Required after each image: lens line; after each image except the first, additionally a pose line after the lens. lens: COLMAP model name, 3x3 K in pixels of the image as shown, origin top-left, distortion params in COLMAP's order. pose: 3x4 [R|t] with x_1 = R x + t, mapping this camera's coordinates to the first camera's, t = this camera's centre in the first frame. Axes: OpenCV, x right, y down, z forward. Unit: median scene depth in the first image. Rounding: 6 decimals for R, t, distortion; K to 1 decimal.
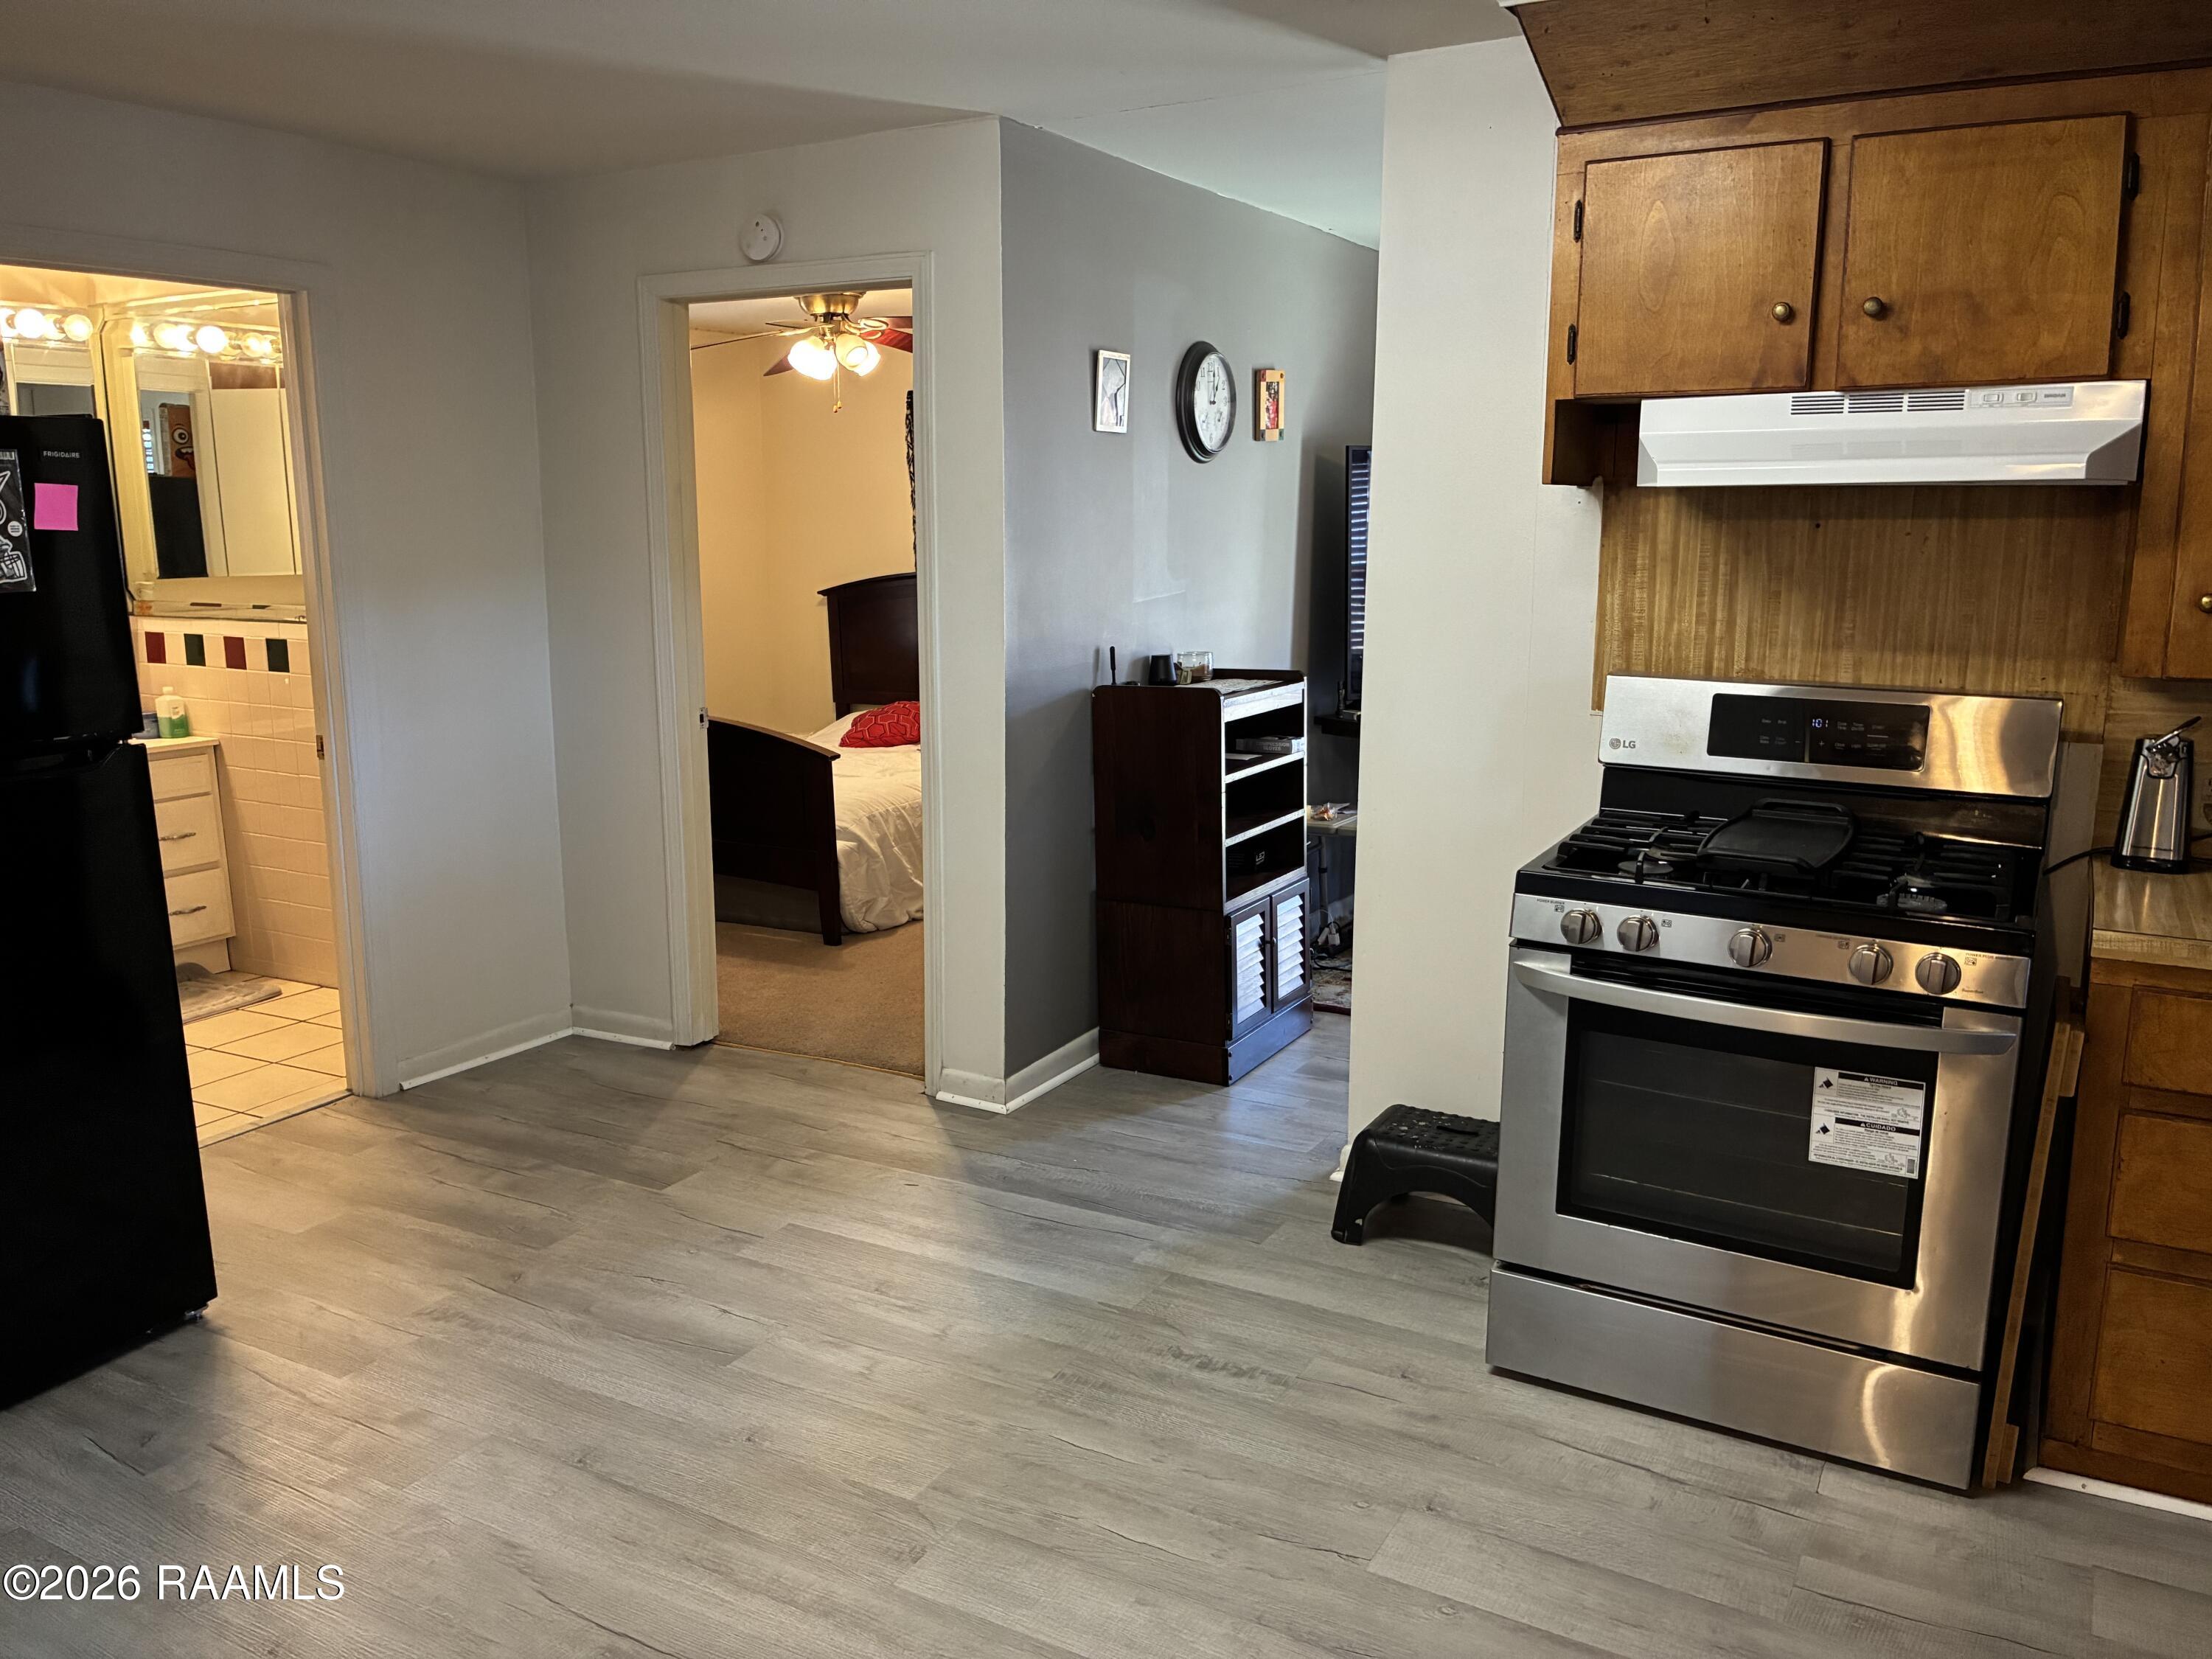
lens RADIAL K [[1703.3, 0, 1106.9], [0, 1703.3, 826.2], [0, 0, 1]] dist [0.027688, -0.039434]
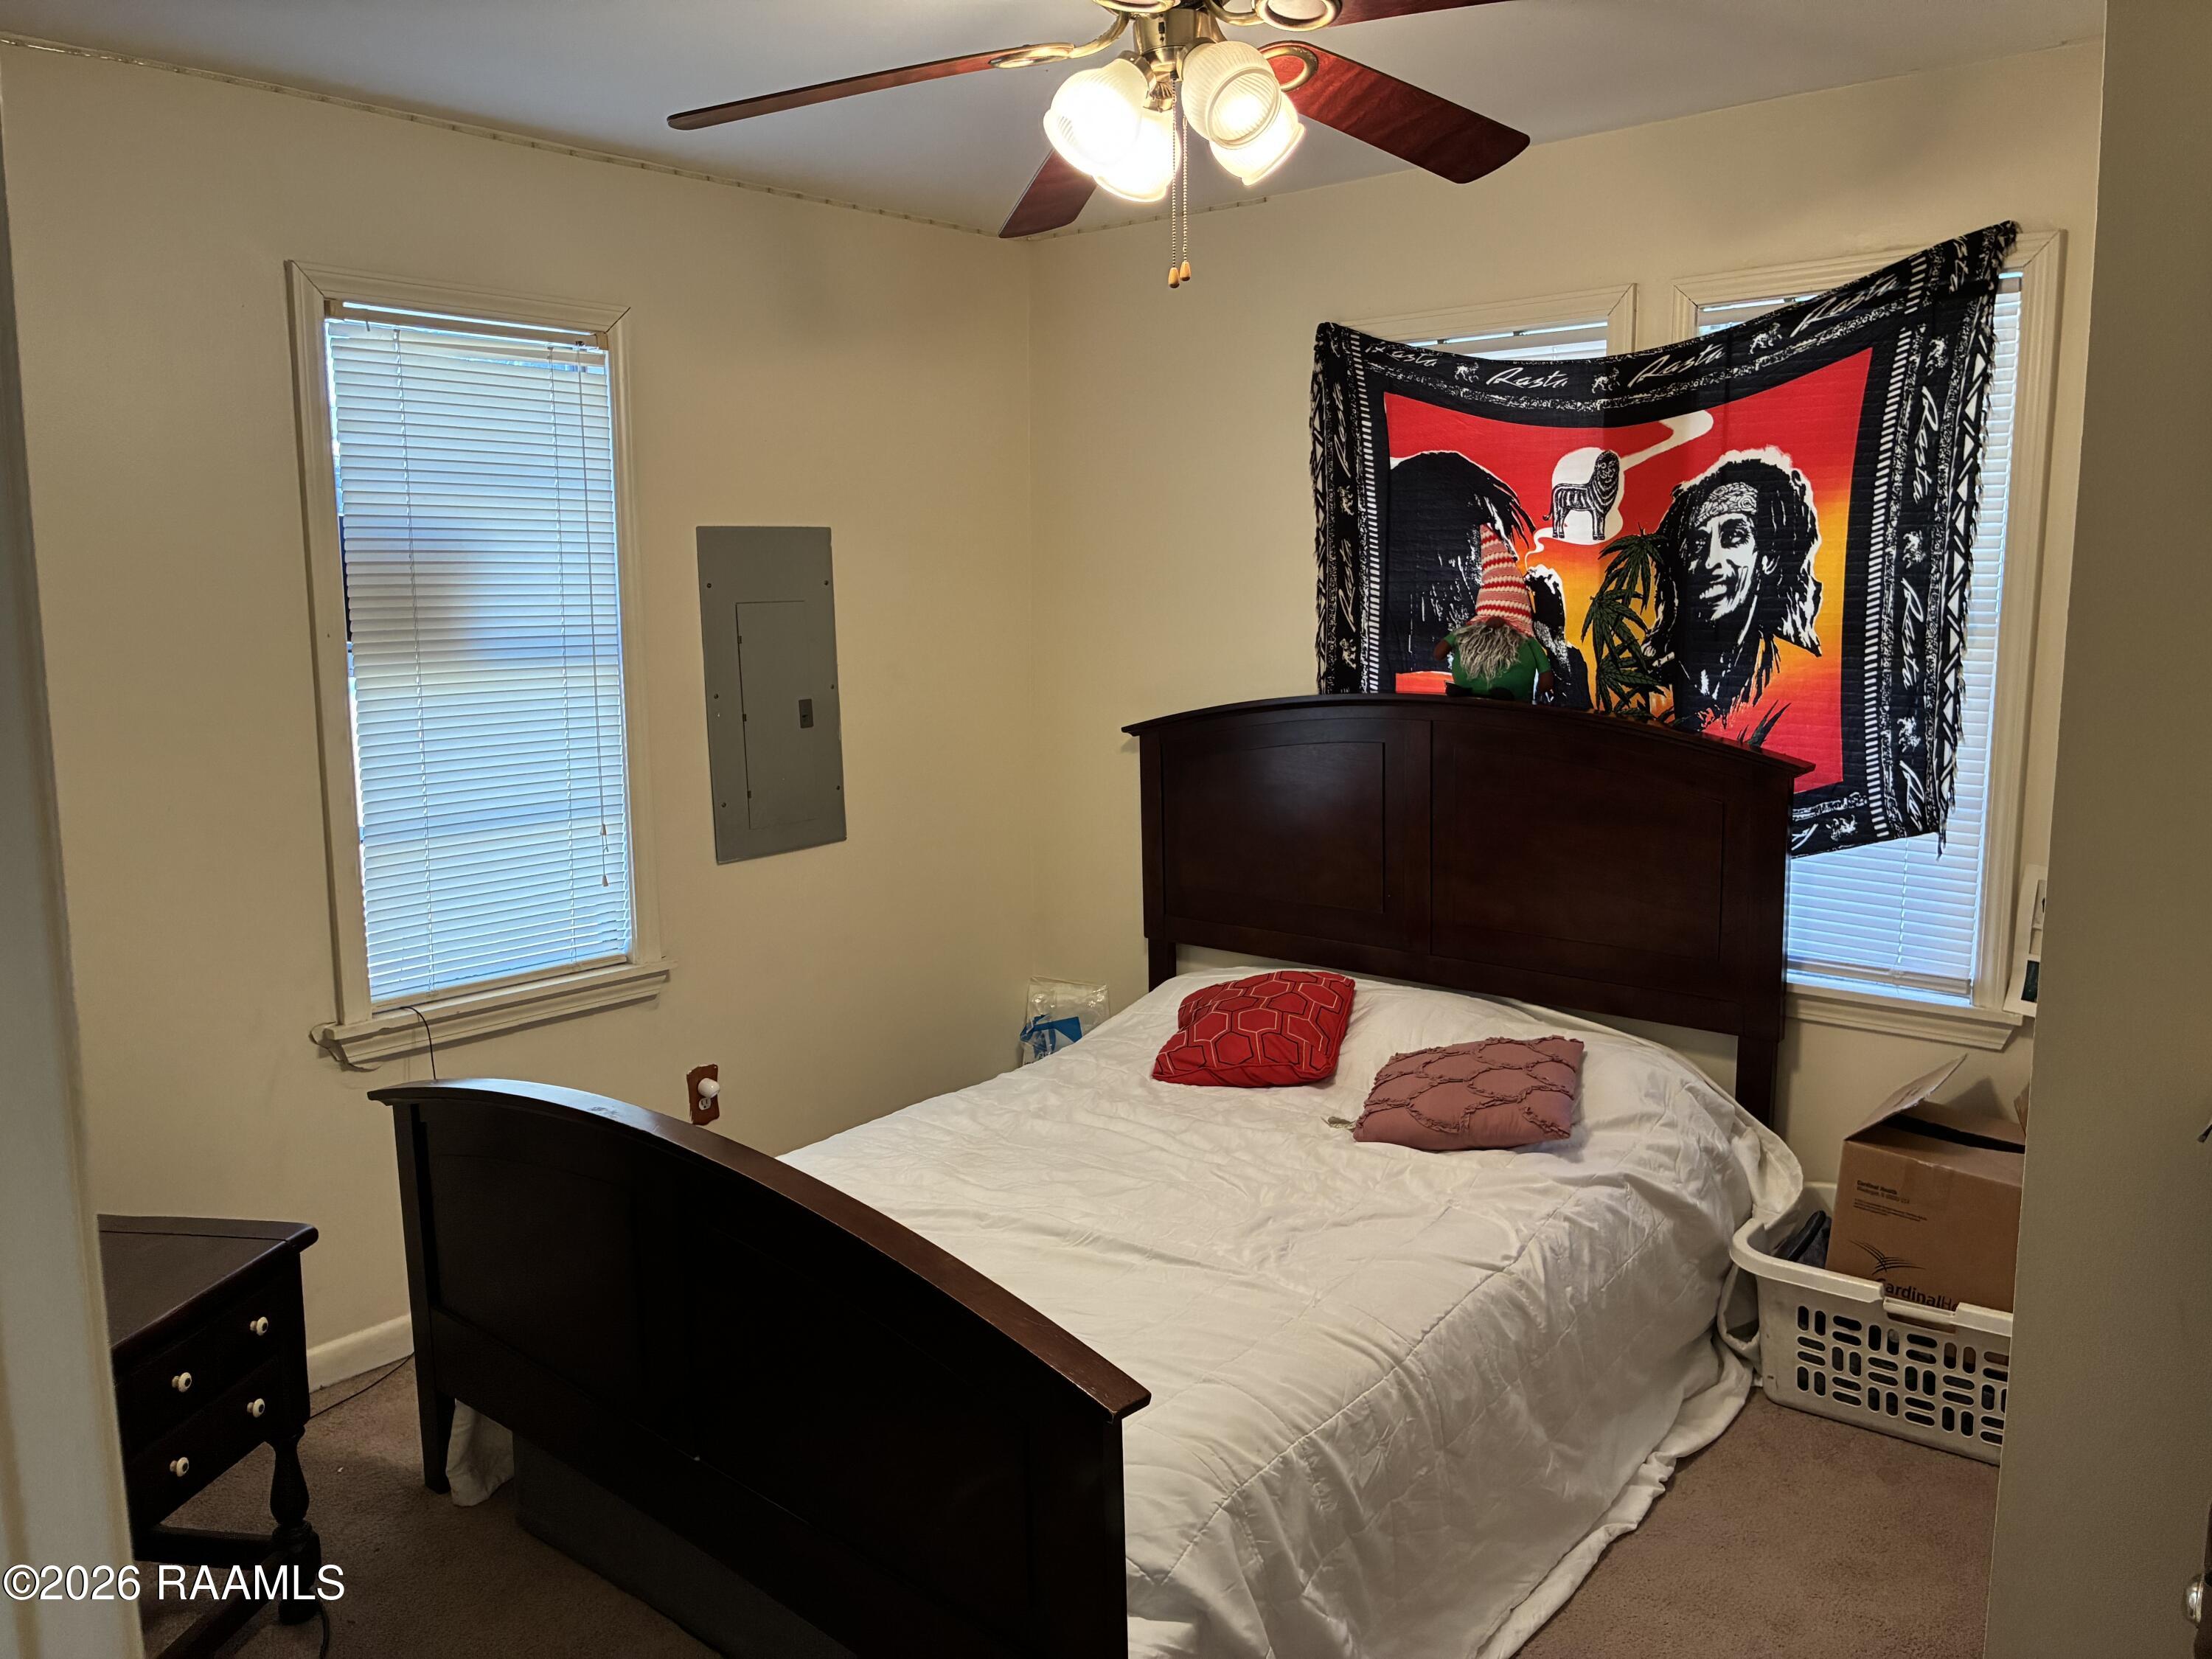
lens RADIAL K [[1703.3, 0, 1109.5], [0, 1703.3, 829.3], [0, 0, 1]] dist [0.027688, -0.039434]
pose [[0.982938, 0.028634, -0.181695, -0.104518], [-0.034797, 0.998919, -0.030827, -0.119882], [0.180616, 0.036623, 0.982872, 0.655166]]
